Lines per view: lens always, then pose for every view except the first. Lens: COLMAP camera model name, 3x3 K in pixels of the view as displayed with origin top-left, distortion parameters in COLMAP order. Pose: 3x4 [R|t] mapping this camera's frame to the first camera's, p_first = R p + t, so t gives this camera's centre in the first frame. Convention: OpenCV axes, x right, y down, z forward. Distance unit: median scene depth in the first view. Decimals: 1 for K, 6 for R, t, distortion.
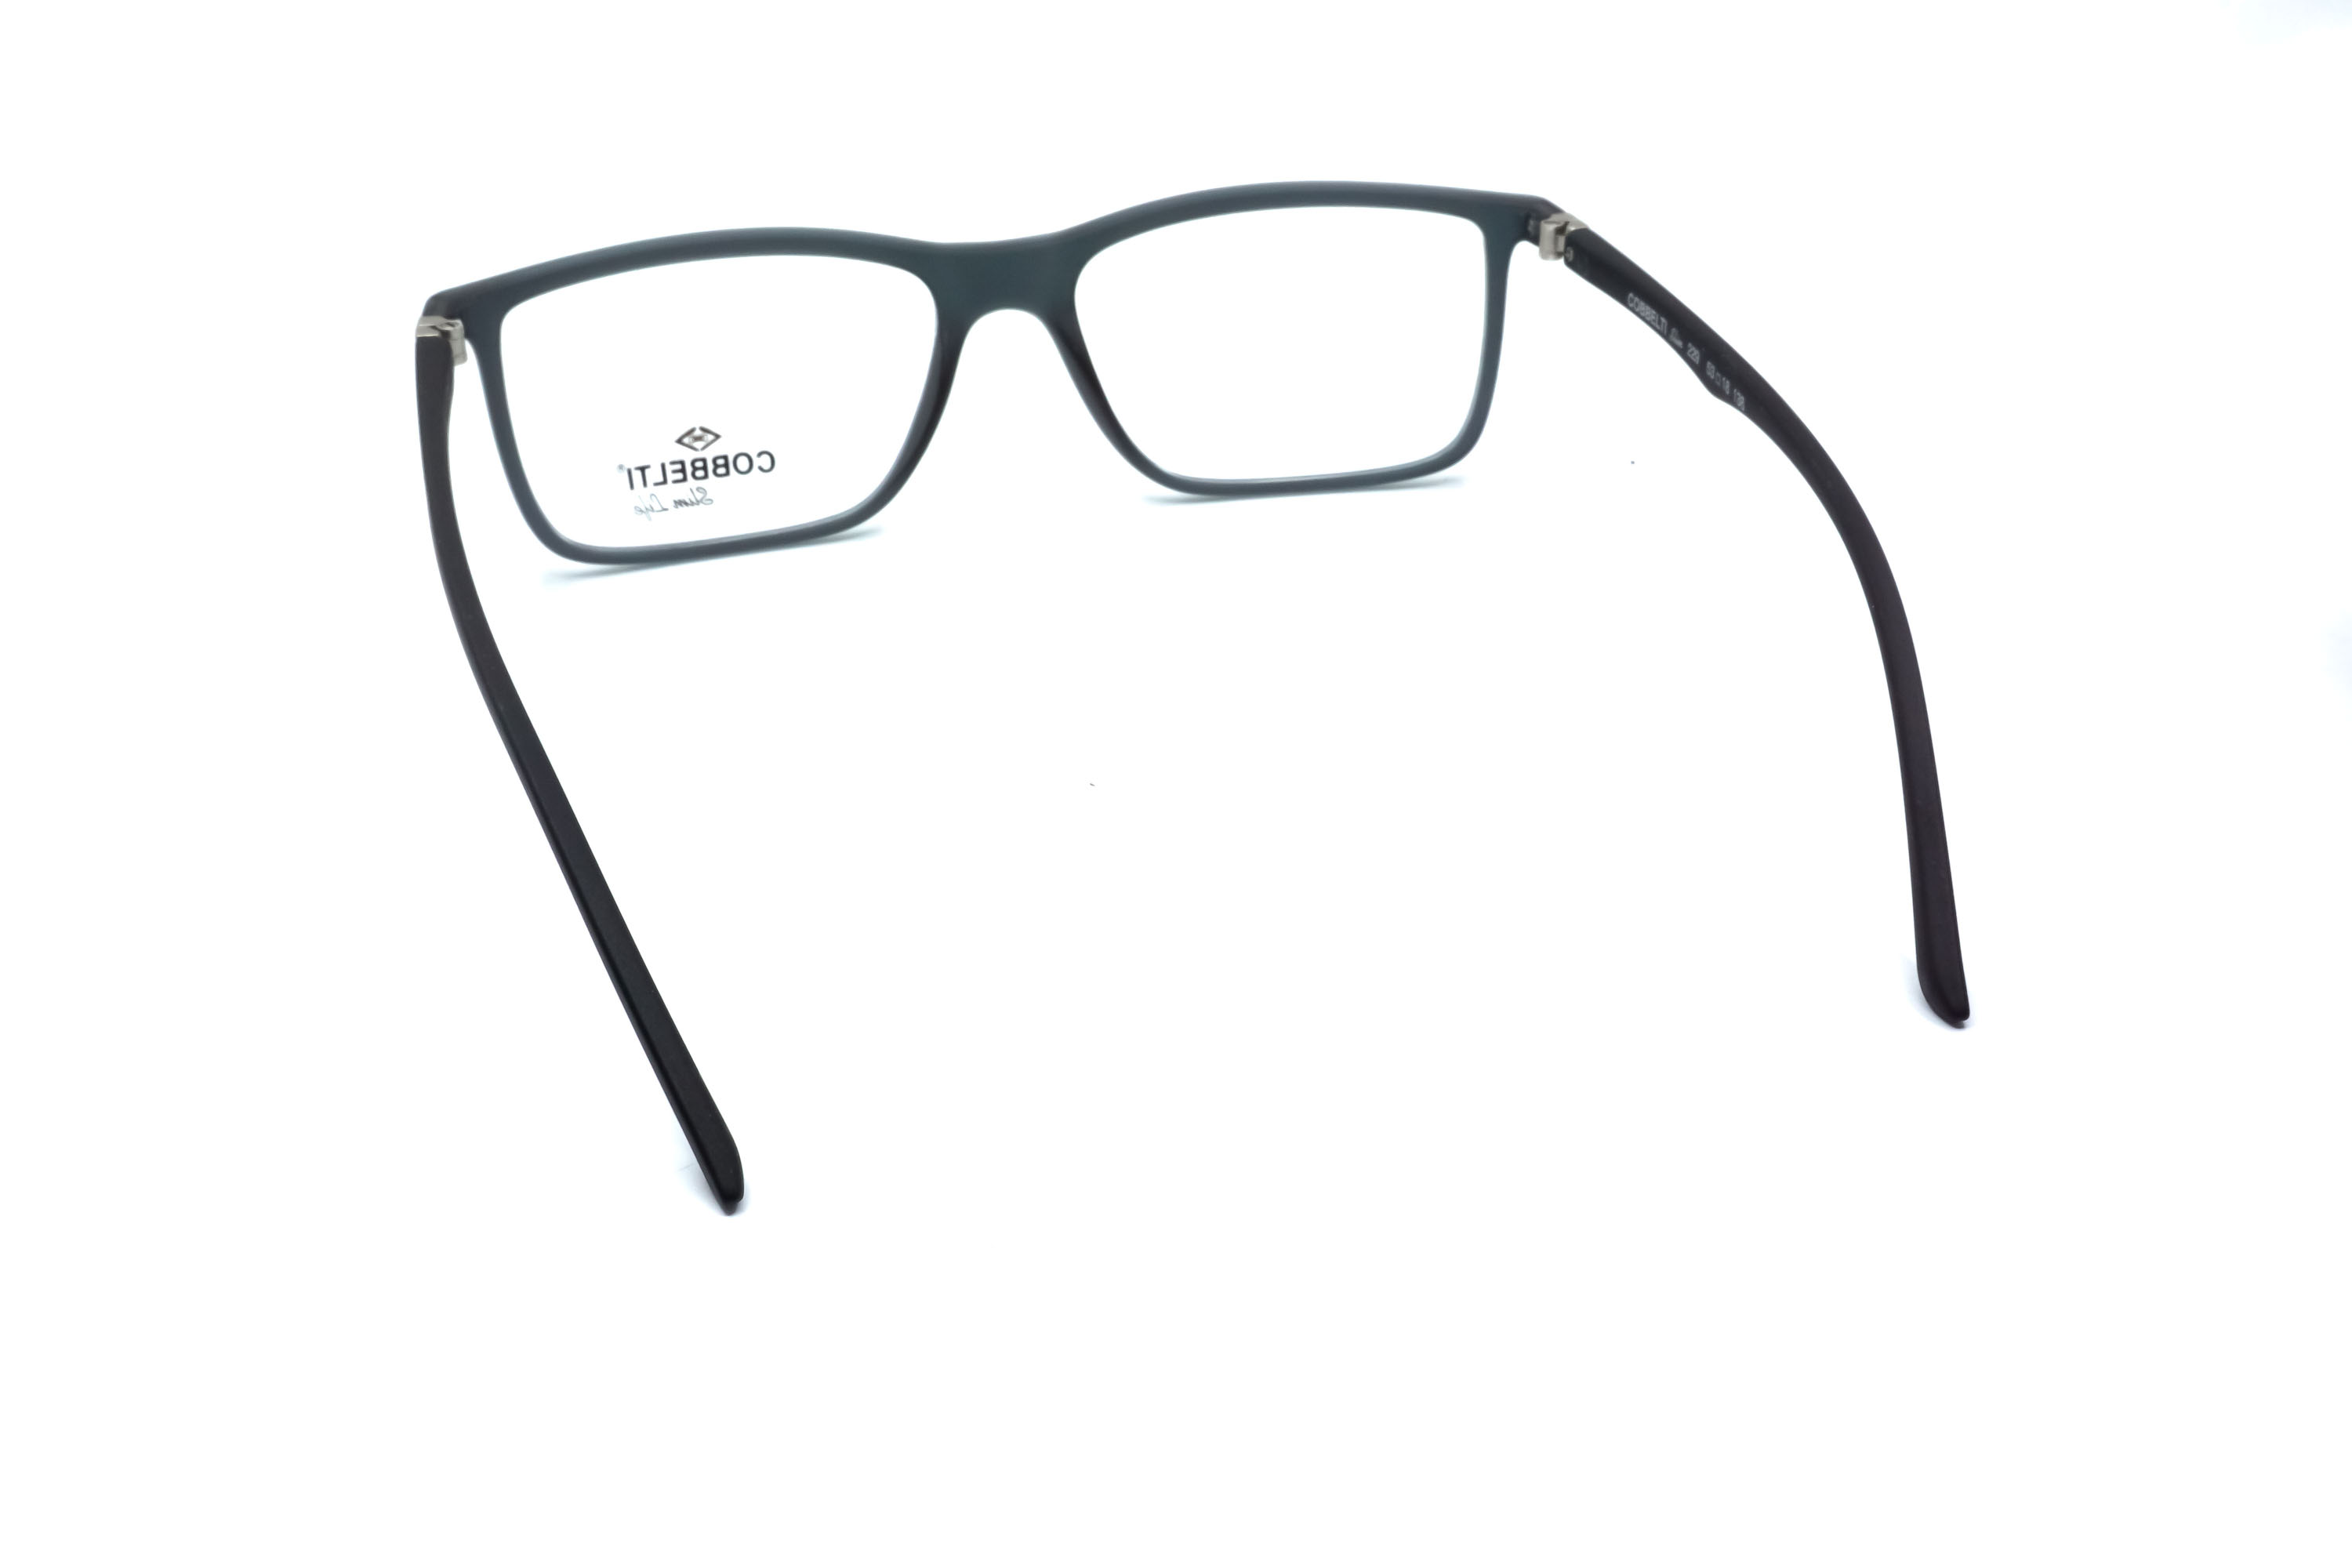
lens RADIAL K [[2604.5, 0, 1160.4], [0, 2604.5, 769.3], [0, 0, 1]] dist [0.030619, 0.000000]
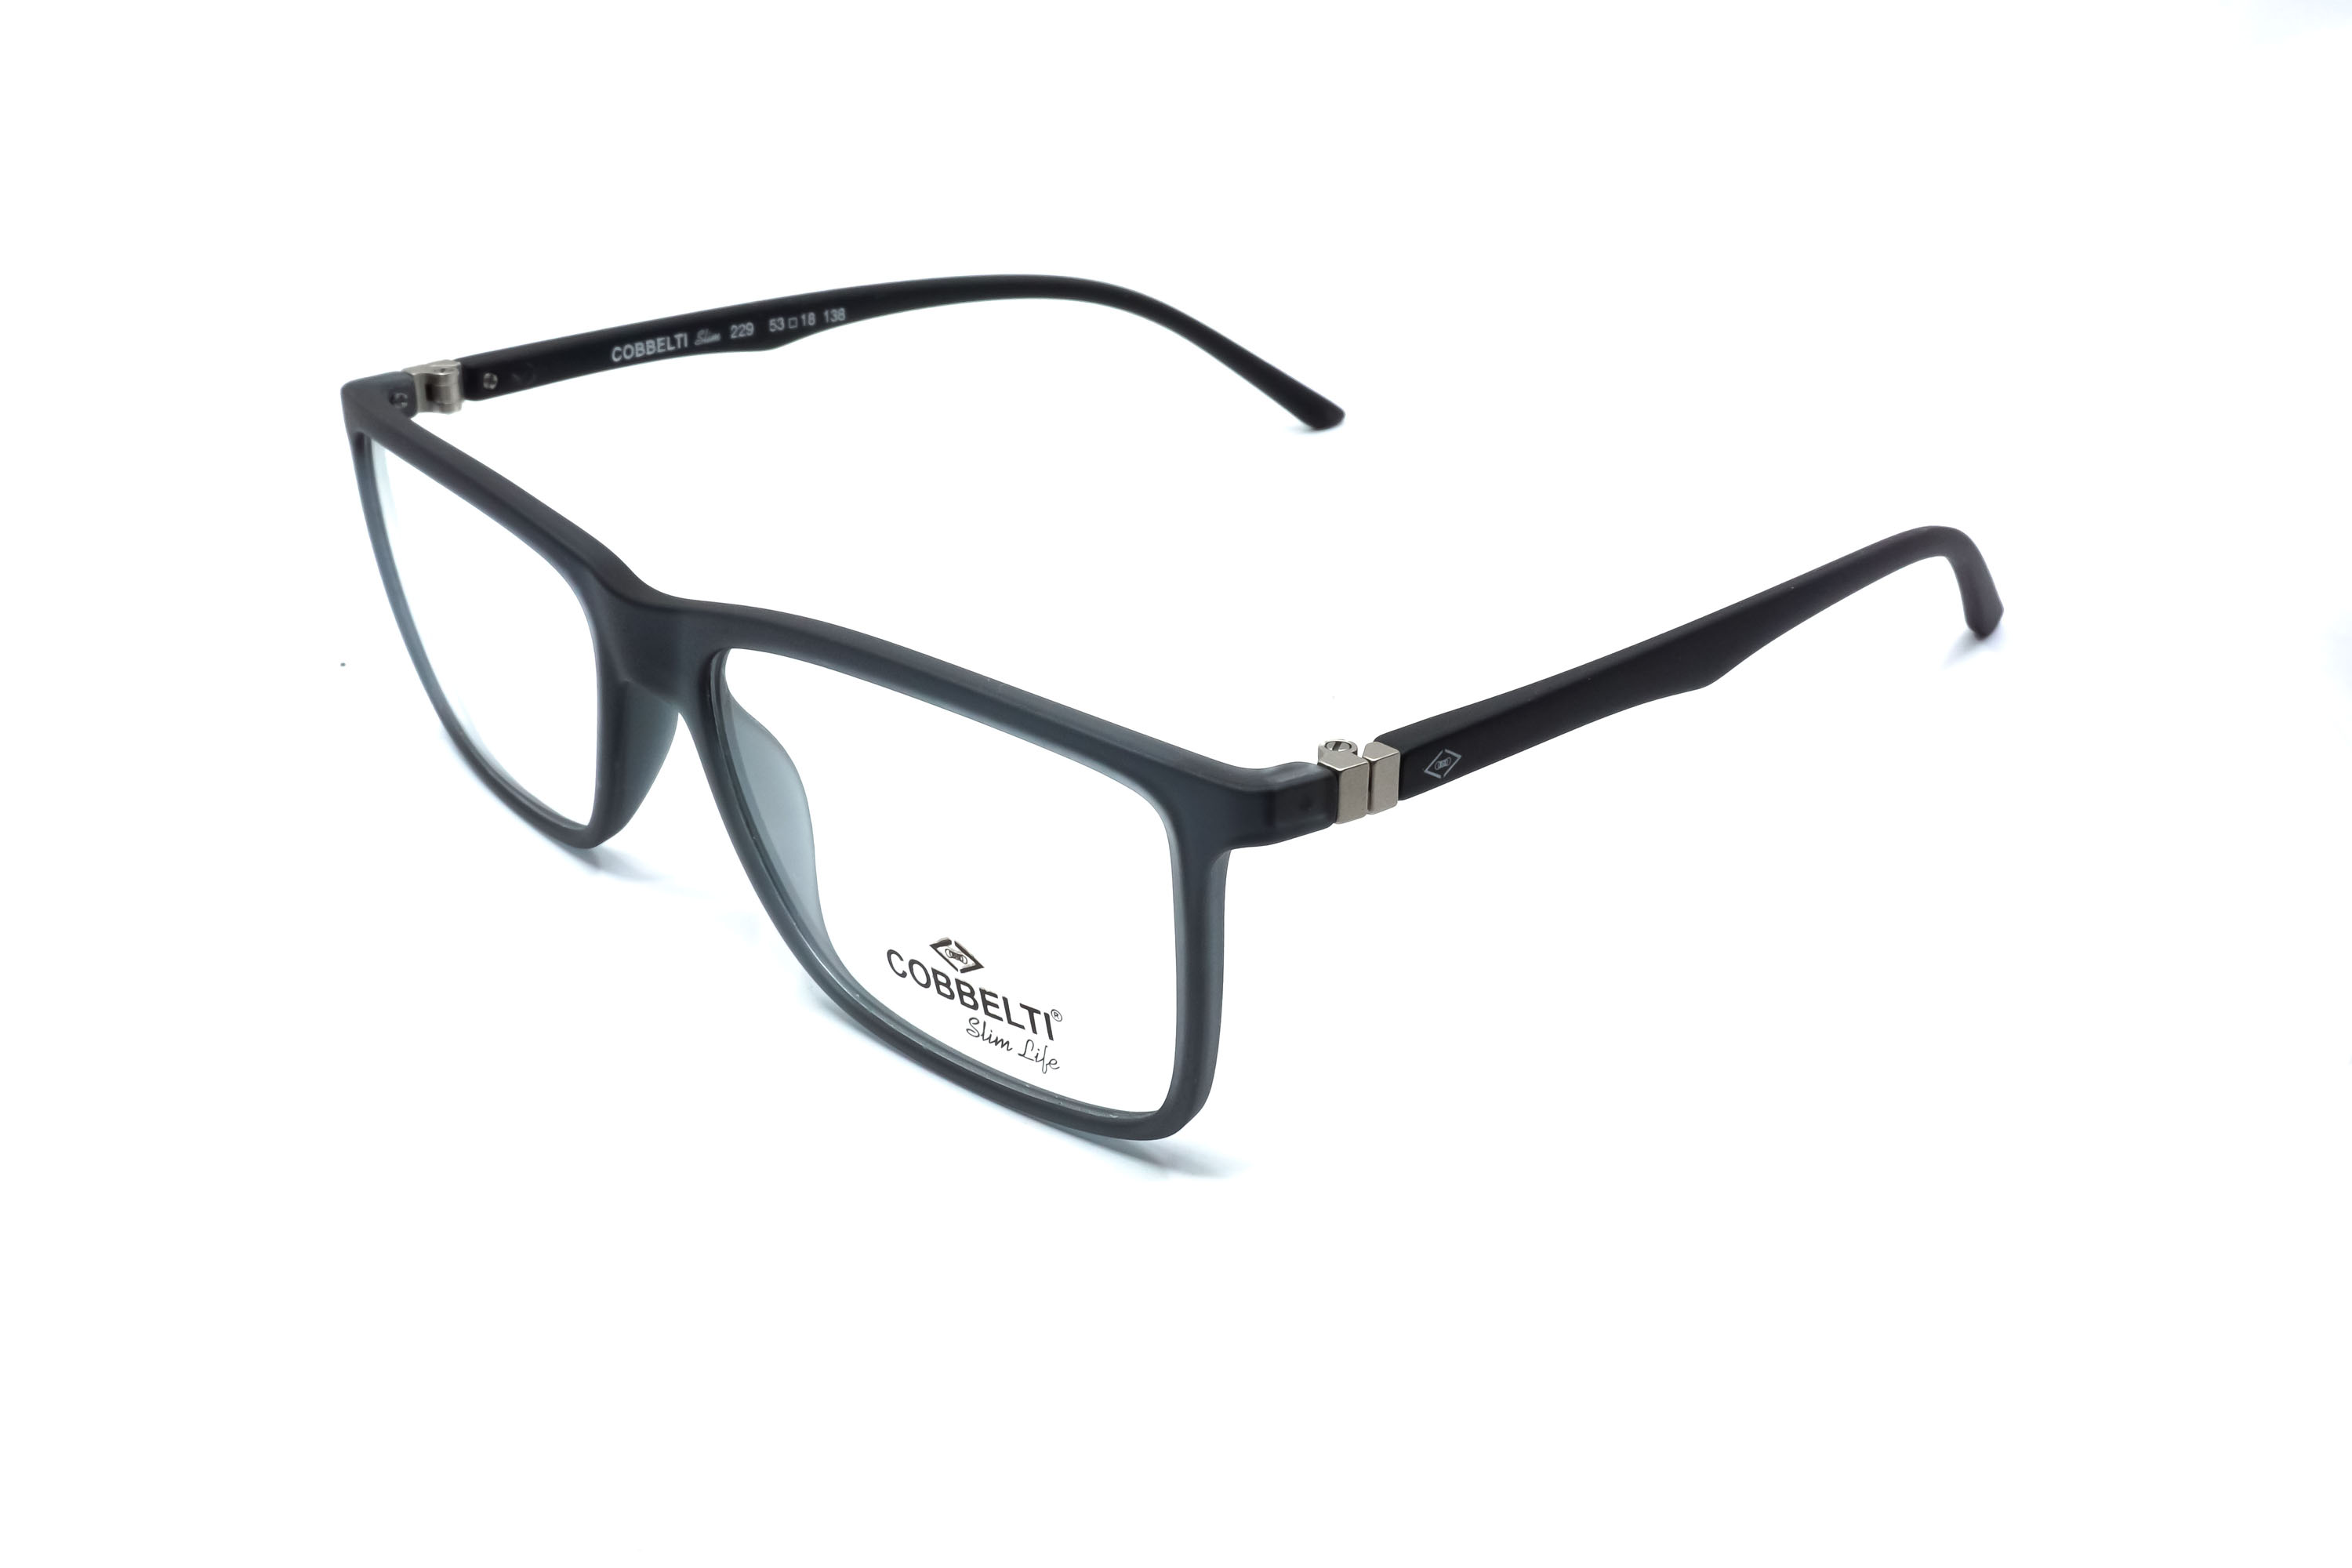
lens RADIAL K [[2604.5, 0, 1173.1], [0, 2604.5, 782.4], [0, 0, 1]] dist [0.030619, 0.000000]
pose [[-0.510627, -0.347798, 0.786318, -0.698224], [0.420932, 0.696320, 0.581339, -0.511126], [-0.749718, 0.627834, -0.209160, 1.071053]]
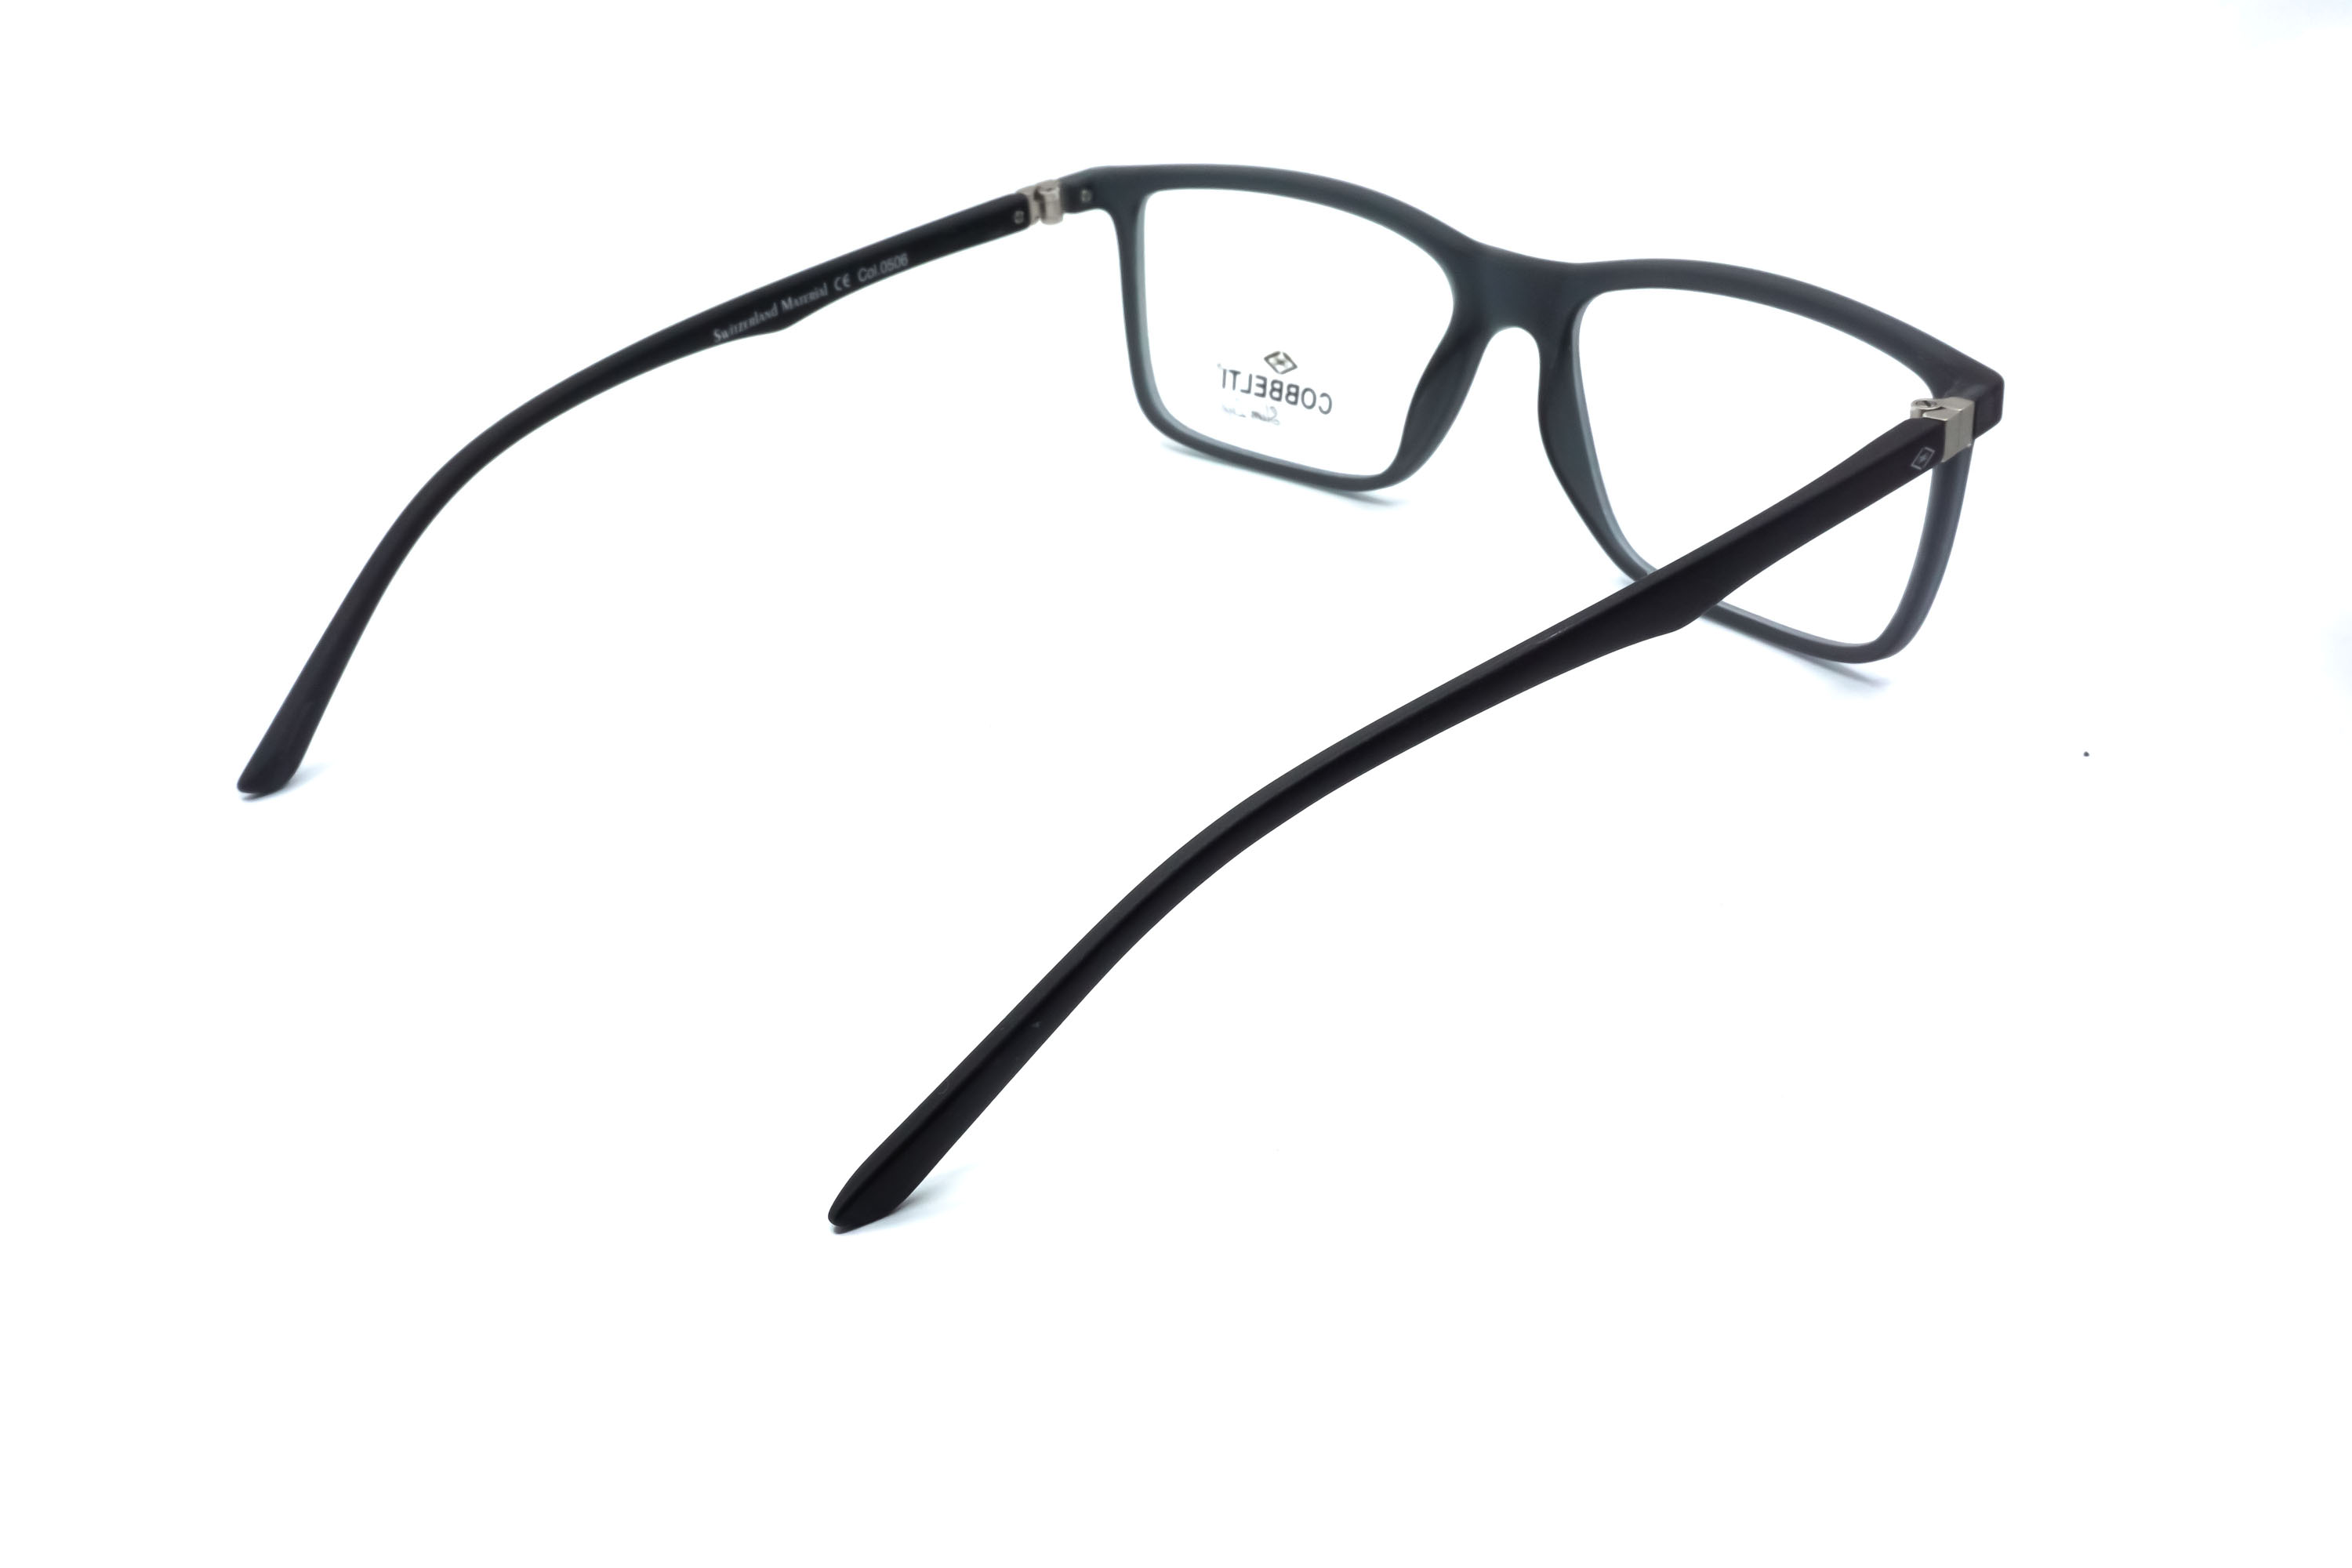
lens RADIAL K [[2604.5, 0, 1186.4], [0, 2604.5, 802.2], [0, 0, 1]] dist [0.030619, 0.000000]
pose [[0.506165, 0.407919, -0.759868, 0.685101], [-0.371460, 0.898274, 0.234781, -0.200931], [0.778341, 0.163423, 0.606200, 0.353545]]
